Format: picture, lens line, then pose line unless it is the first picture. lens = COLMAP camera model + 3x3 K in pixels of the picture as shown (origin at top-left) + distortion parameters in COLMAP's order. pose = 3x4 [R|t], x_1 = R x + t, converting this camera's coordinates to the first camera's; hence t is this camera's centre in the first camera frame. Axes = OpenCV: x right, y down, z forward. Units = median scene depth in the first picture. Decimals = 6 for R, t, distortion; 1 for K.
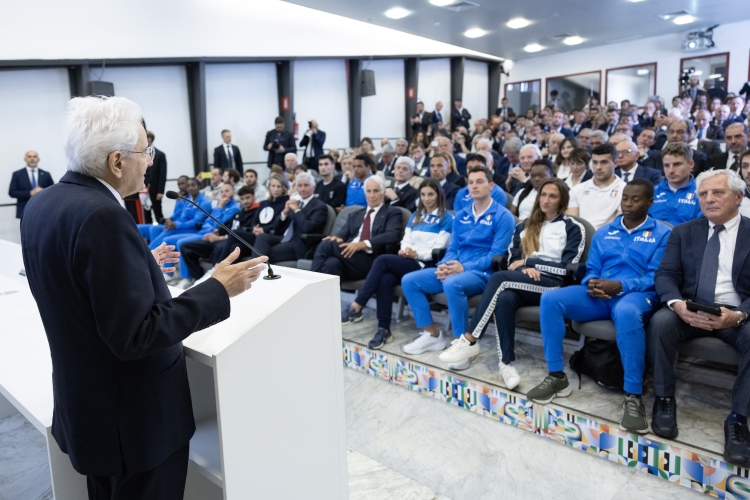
lens RADIAL K [[525.3, 0, 375.4], [0, 525.3, 261.2], [0, 0, 1]] dist [-0.012123, -0.003249]
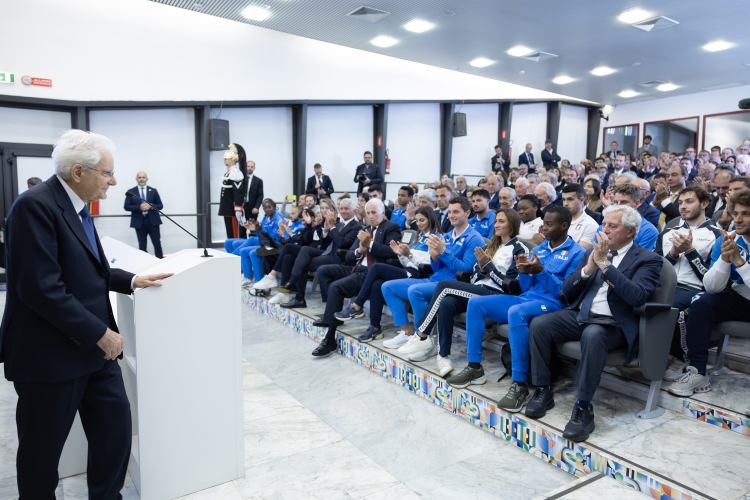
lens RADIAL K [[532.9, 0, 374.6], [0, 532.9, 229.8], [0, 0, 1]] dist [-0.001631, -0.001380]
pose [[0.973090, 0.064645, -0.221172, 0.099477], [-0.092094, 0.988955, -0.116131, 0.018569], [0.211222, 0.133375, 0.968296, -0.075462]]
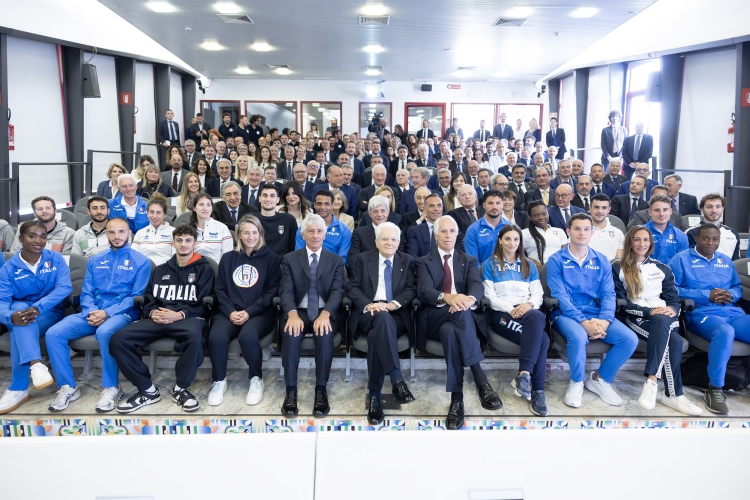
lens RADIAL K [[507.4, 0, 340.8], [0, 507.4, 249.6], [0, 0, 1]] dist [-0.001889, -0.000856]
pose [[0.702095, -0.074485, 0.708177, -0.425867], [0.095630, 0.995368, 0.009883, -0.083495], [-0.705633, 0.060784, 0.705966, 0.300243]]
